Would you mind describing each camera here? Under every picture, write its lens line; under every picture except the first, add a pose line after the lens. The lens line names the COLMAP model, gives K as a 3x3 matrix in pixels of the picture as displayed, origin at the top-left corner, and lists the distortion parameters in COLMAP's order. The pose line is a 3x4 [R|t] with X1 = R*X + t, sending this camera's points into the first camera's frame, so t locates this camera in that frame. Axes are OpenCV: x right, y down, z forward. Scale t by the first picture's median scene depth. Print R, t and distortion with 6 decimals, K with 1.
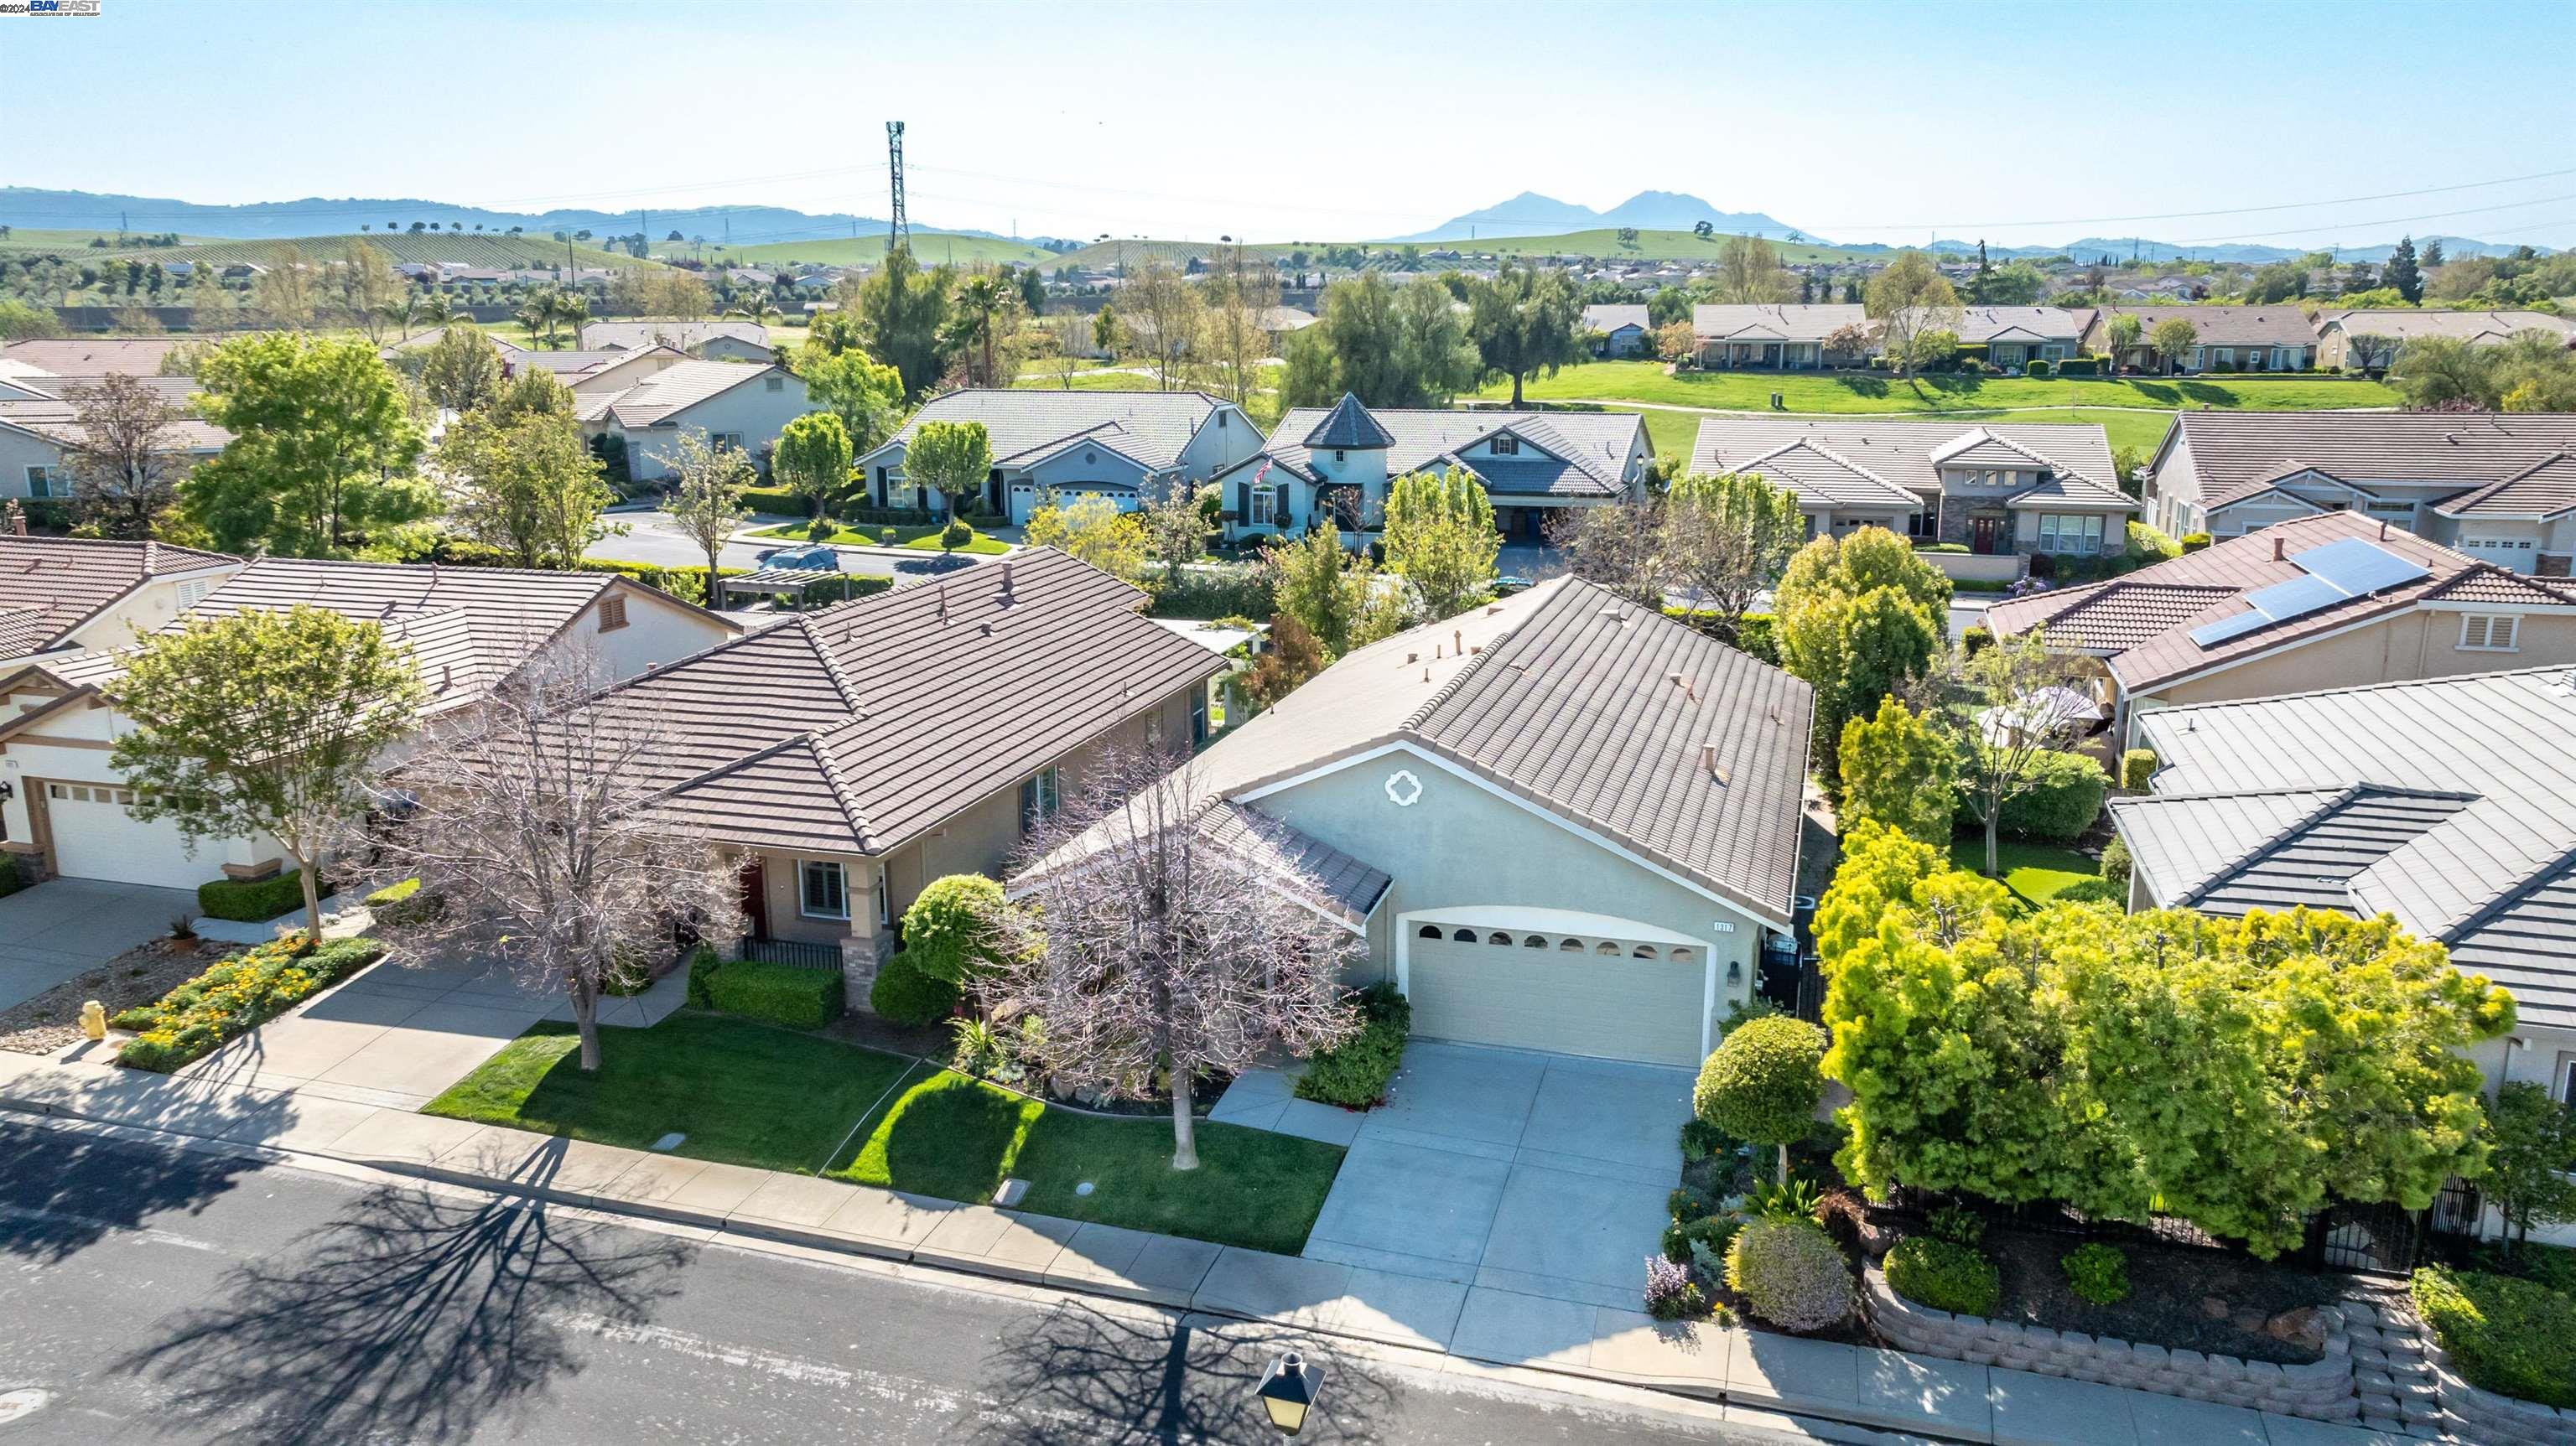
lens RADIAL K [[1795.0, 0, 1281.4], [0, 1795.0, 715.0], [0, 0, 1]] dist [-0.032985, 0.063314]
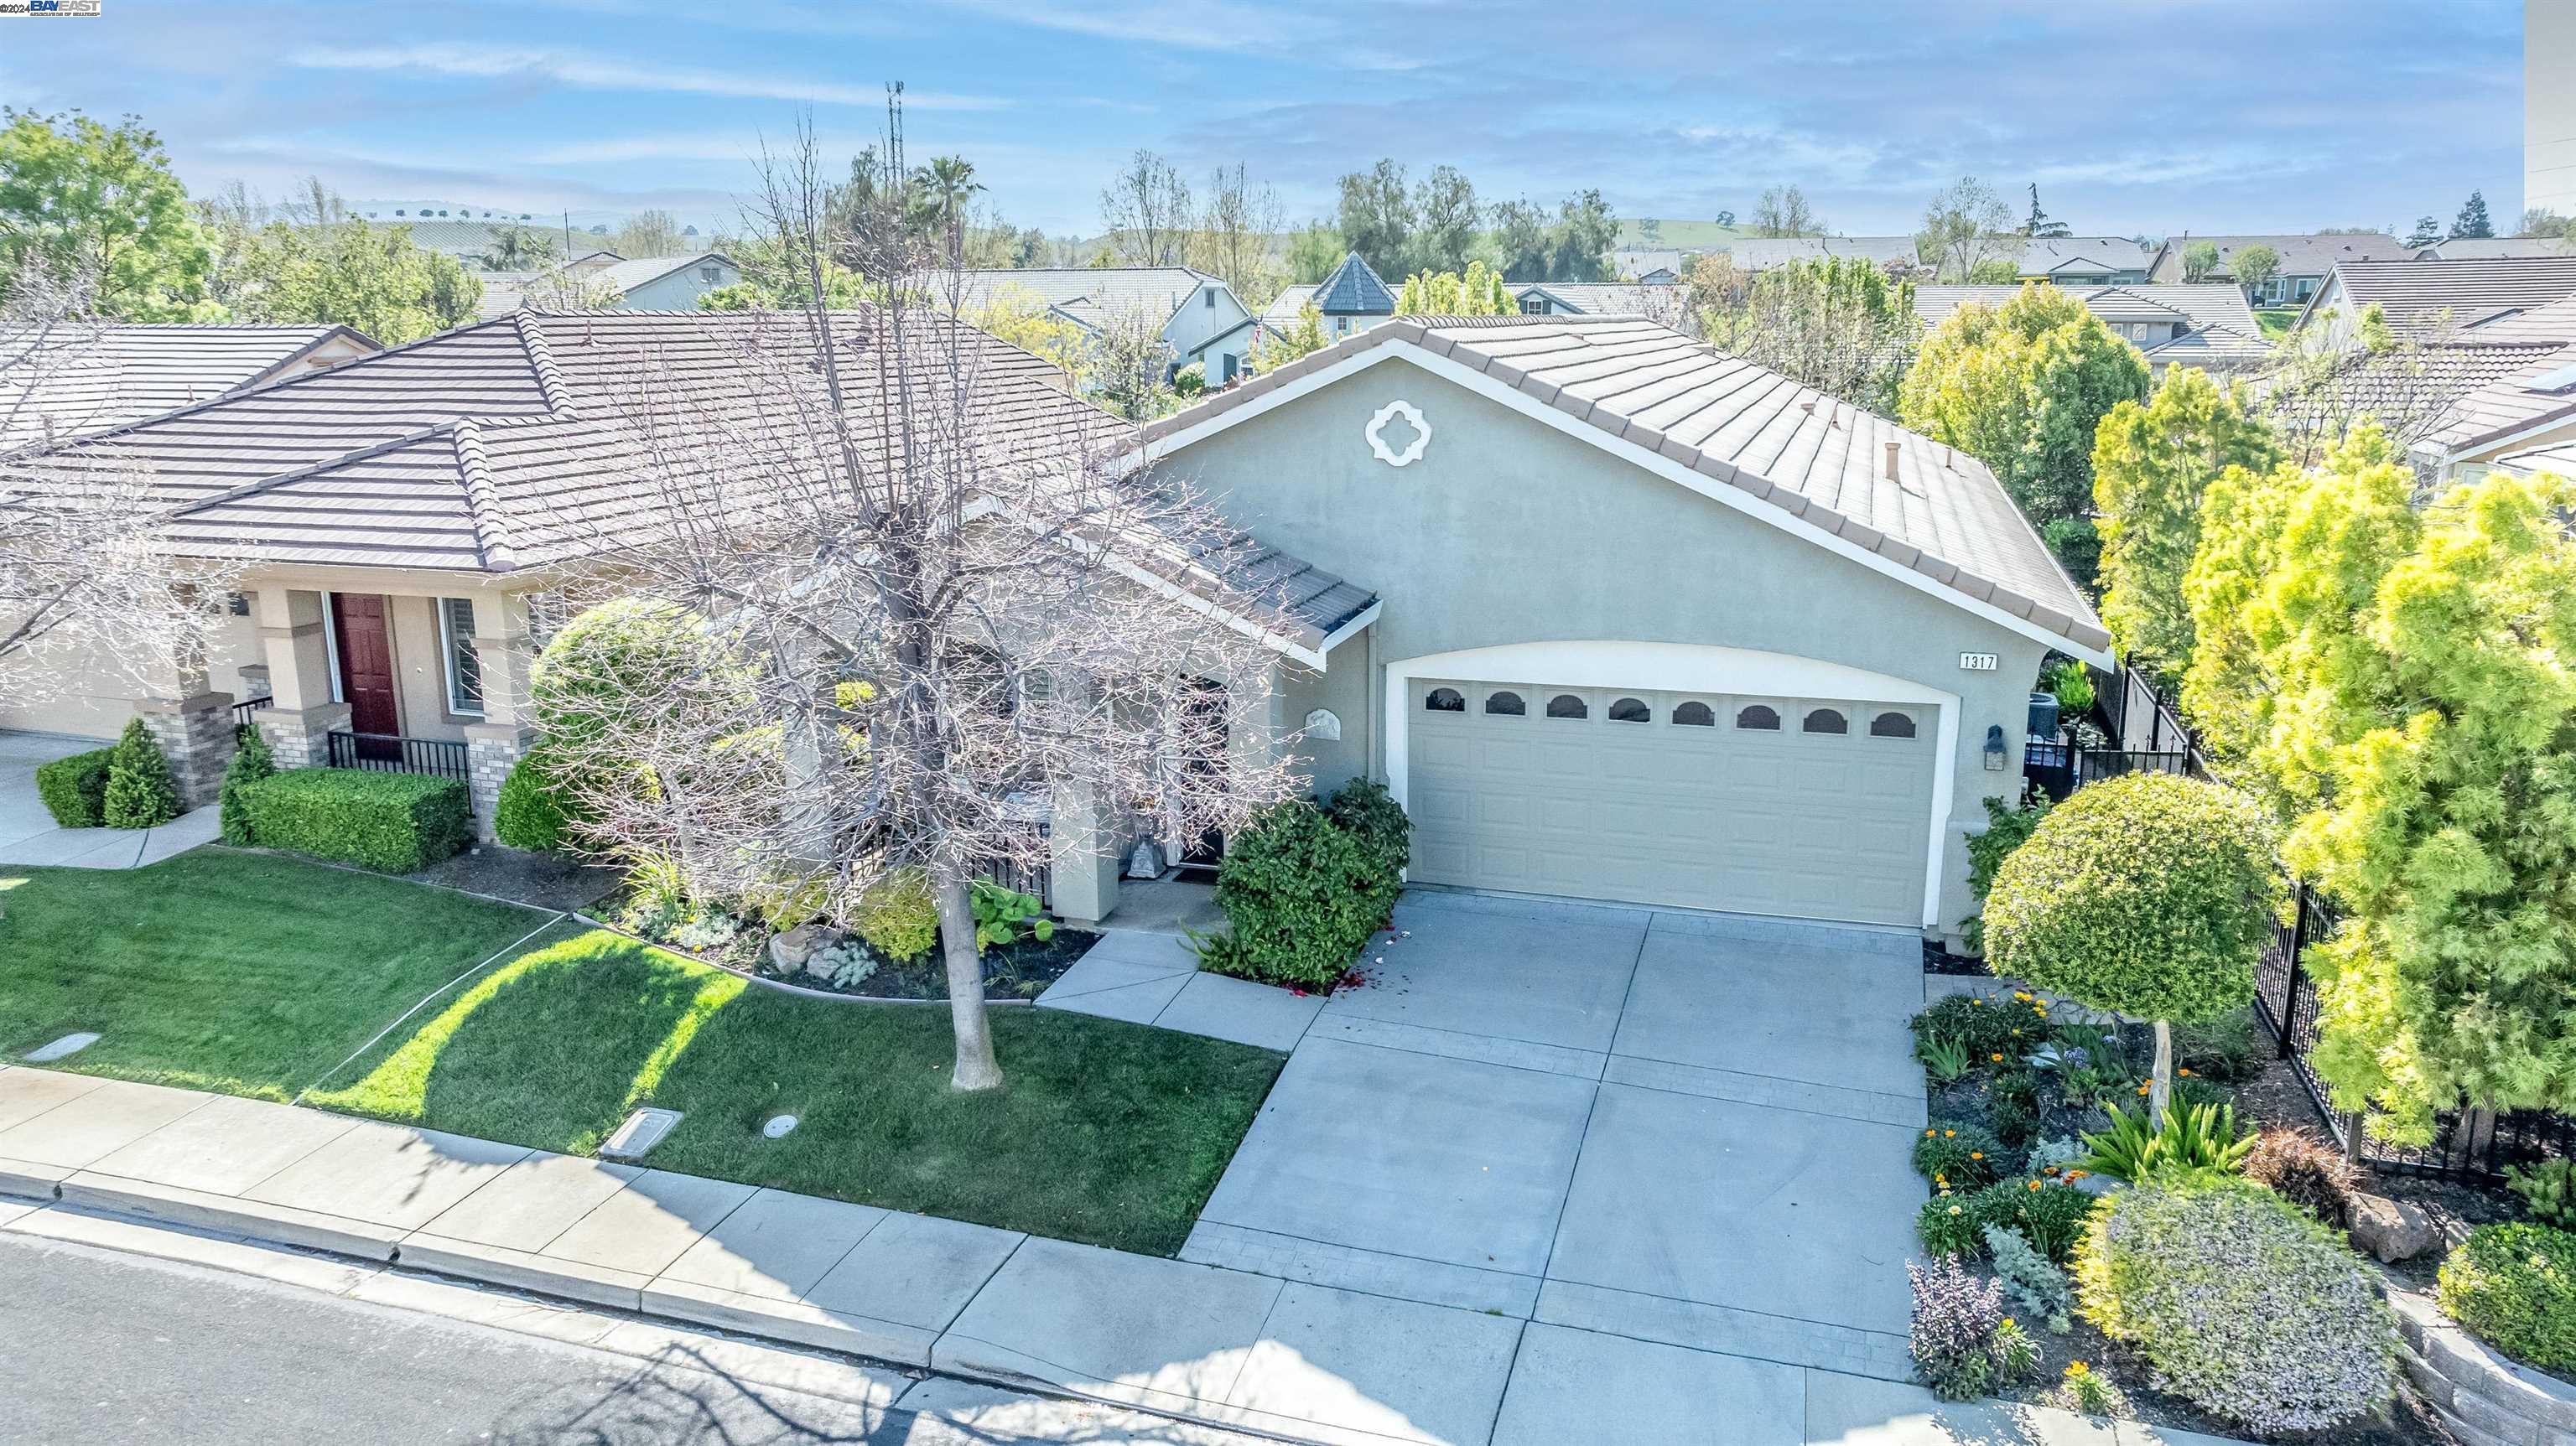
lens RADIAL K [[1794.6, 0, 1288.0], [0, 1794.6, 723.0], [0, 0, 1]] dist [-0.053105, 0.086153]
pose [[0.999977, 0.001275, -0.006678, 0.040714], [-0.001254, 0.999994, 0.003233, 0.143285], [0.006682, -0.003225, 0.999972, 0.474850]]
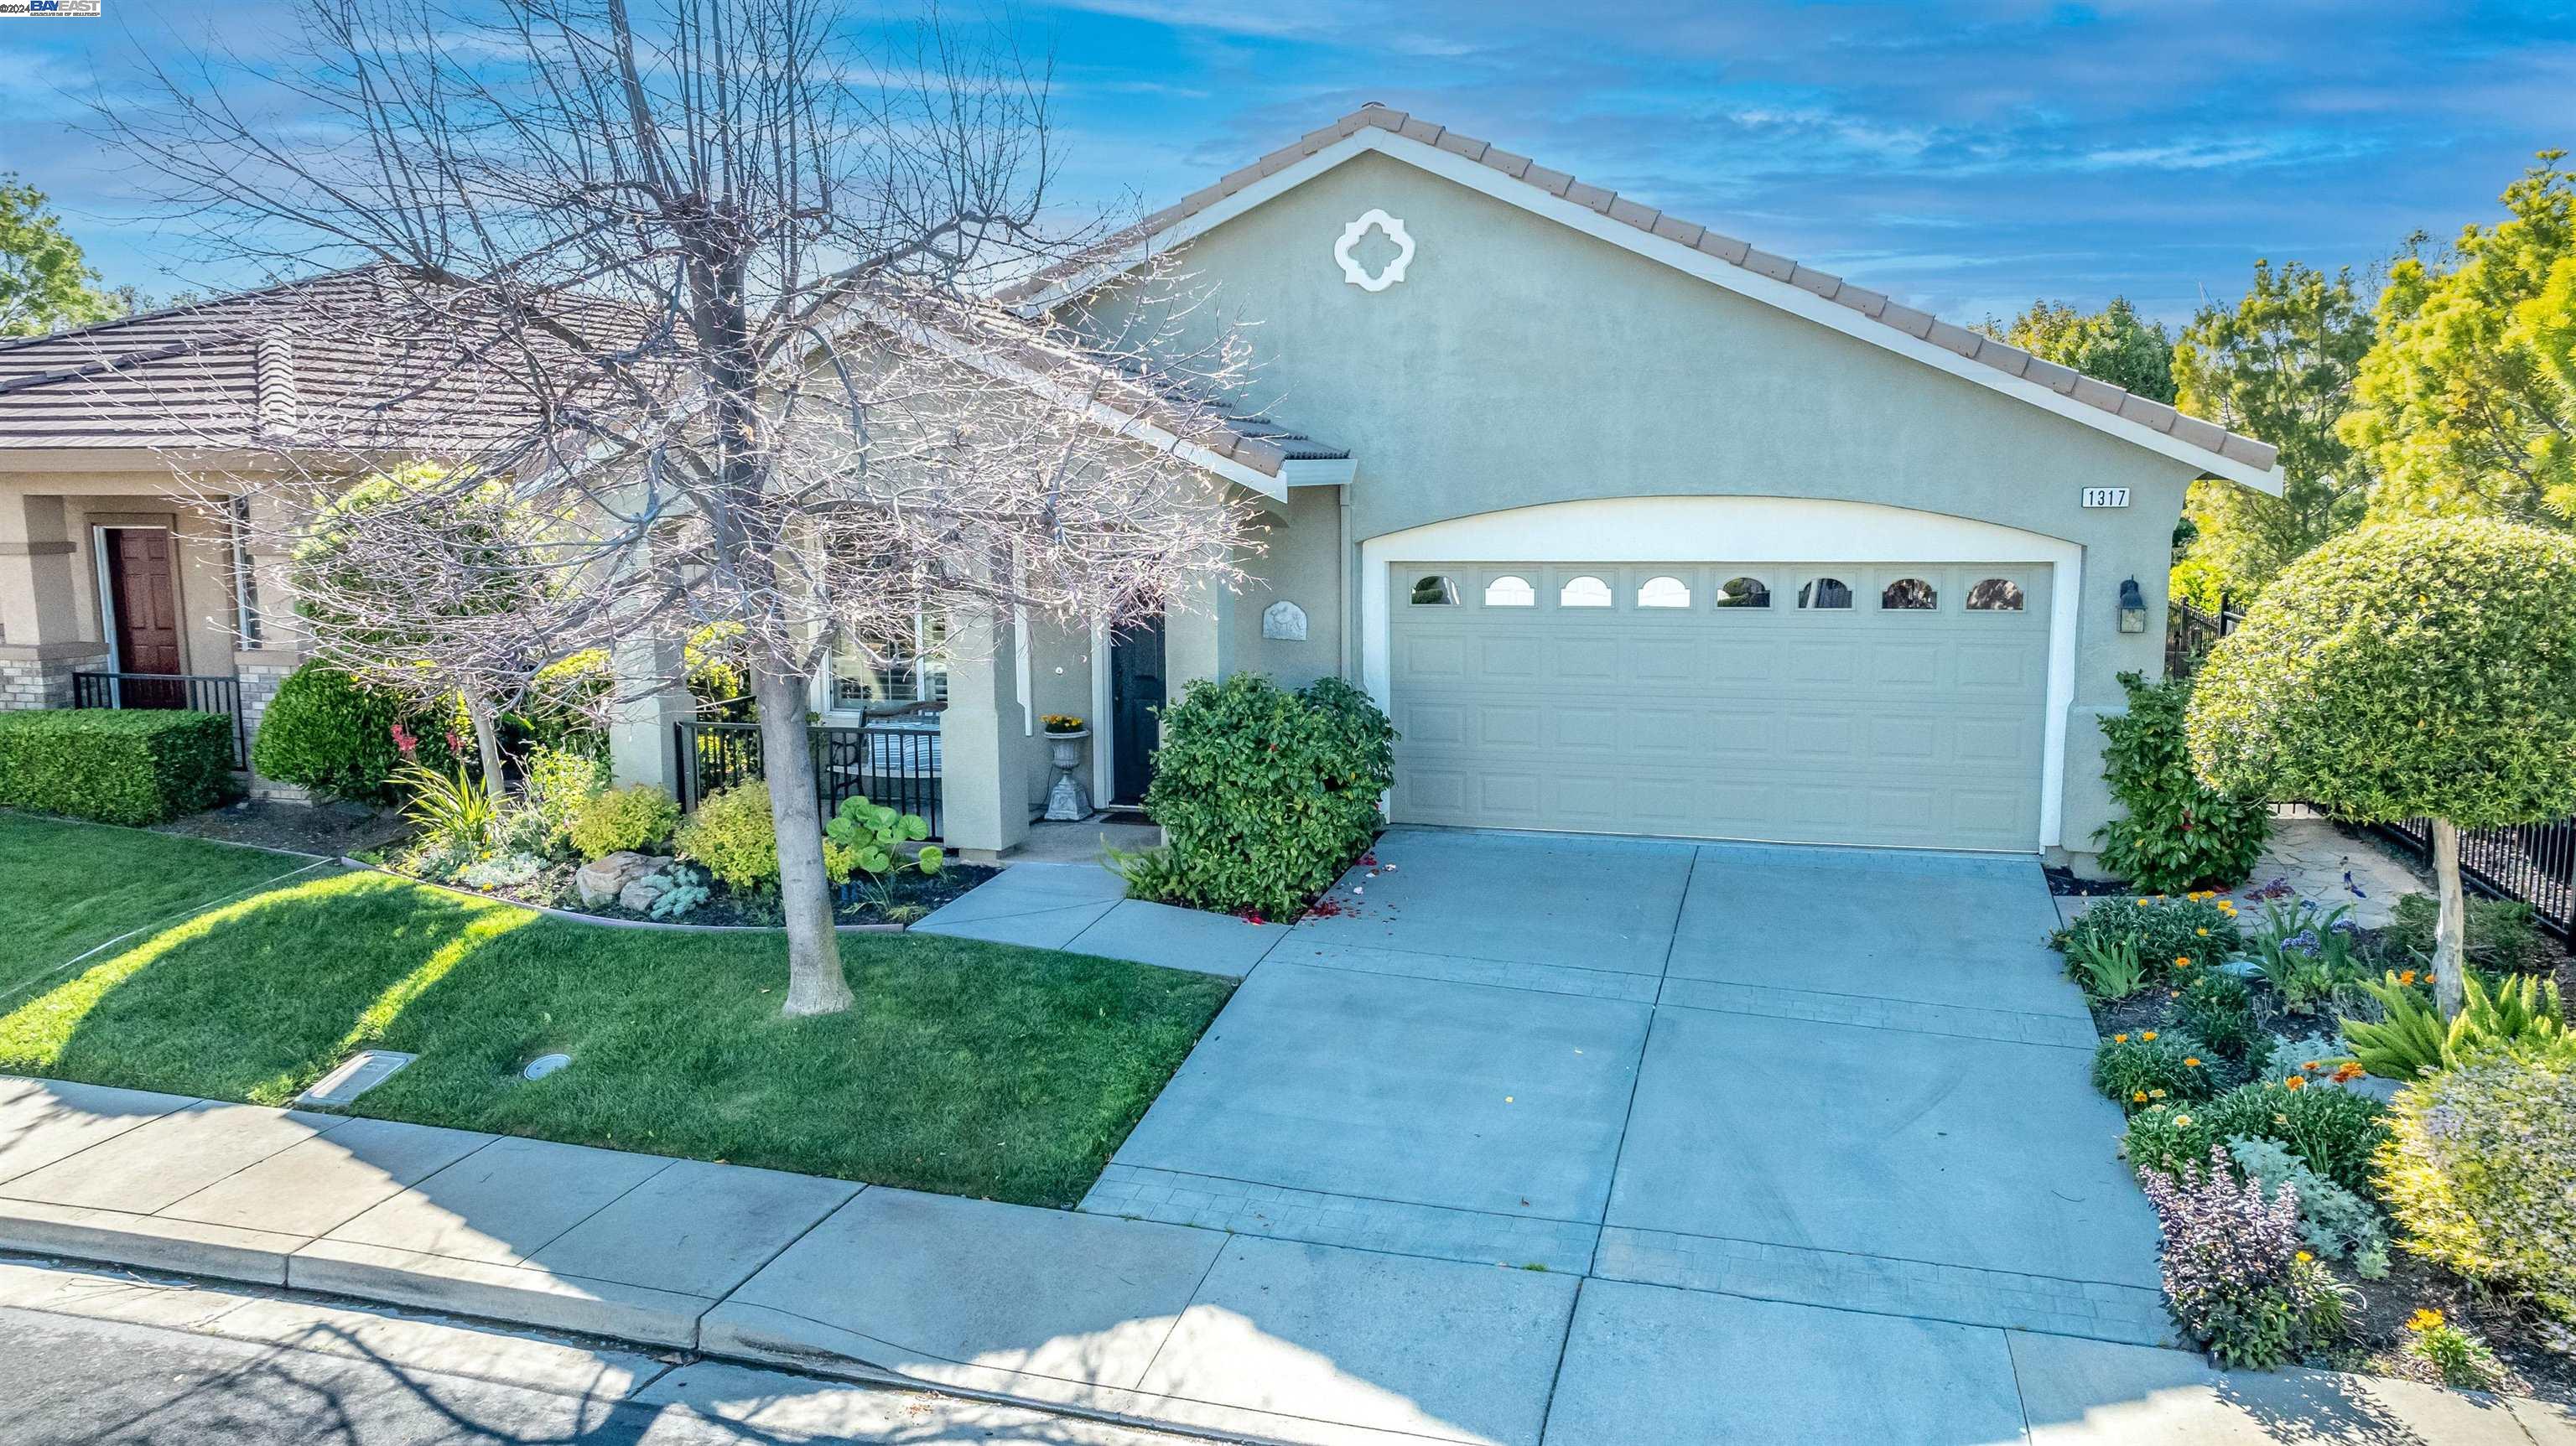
lens RADIAL K [[1794.6, 0, 1288.0], [0, 1794.6, 723.0], [0, 0, 1]] dist [-0.053105, 0.086153]
pose [[0.999929, -0.003150, 0.011493, 0.043794], [0.004159, 0.996030, -0.088917, 0.222755], [-0.011167, 0.088959, 0.995973, 0.602980]]
